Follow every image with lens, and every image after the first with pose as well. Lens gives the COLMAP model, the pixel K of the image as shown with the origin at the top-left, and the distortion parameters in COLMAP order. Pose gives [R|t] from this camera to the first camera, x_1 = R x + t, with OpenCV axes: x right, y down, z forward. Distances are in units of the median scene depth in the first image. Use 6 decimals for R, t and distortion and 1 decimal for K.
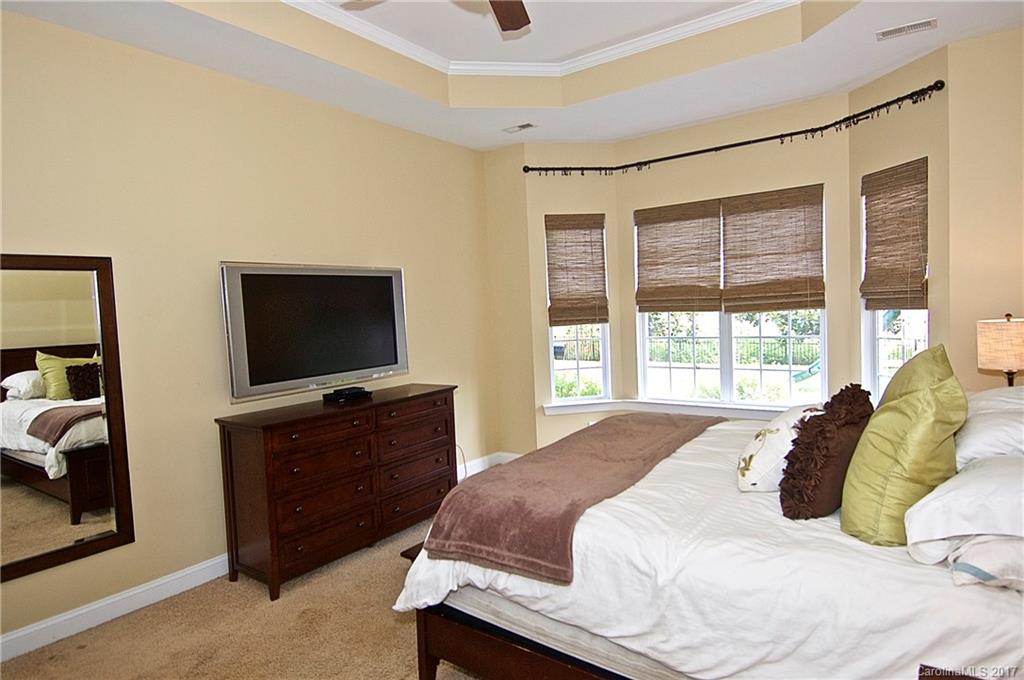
lens RADIAL K [[599.0, 0, 512.0], [0, 599.0, 340.0], [0, 0, 1]] dist [-0.002523, -0.001444]
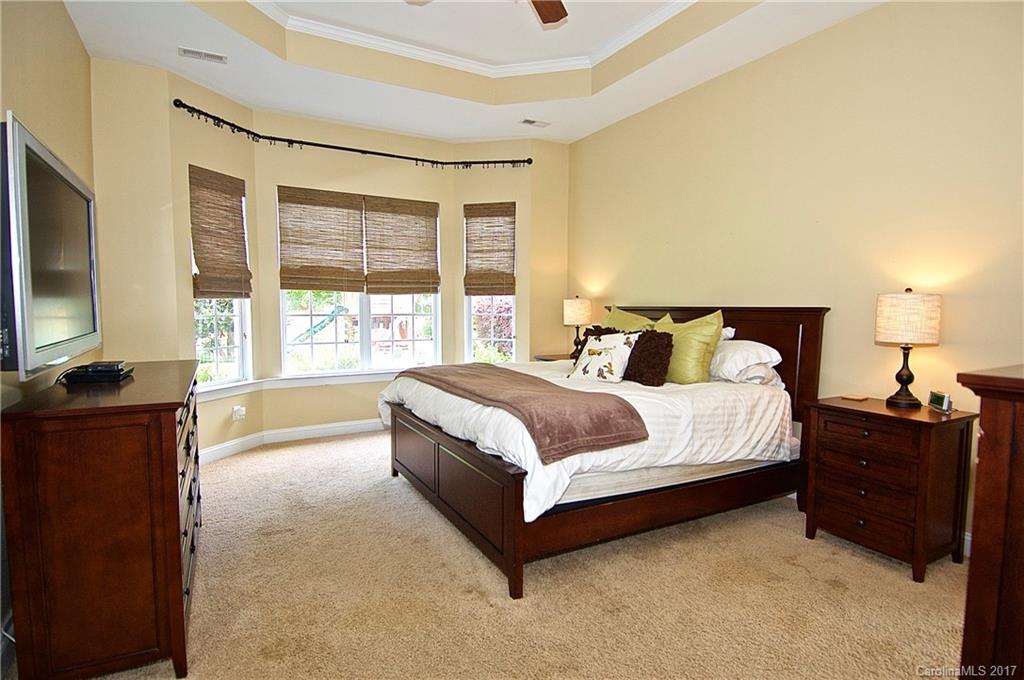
lens RADIAL K [[534.5, 0, 512.0], [0, 534.5, 340.0], [0, 0, 1]] dist [0.077858, 0.000035]
pose [[0.437836, -0.023923, 0.898736, -0.480140], [0.015671, 0.999697, 0.018976, 0.031415], [-0.898918, 0.005776, 0.438079, 0.275645]]
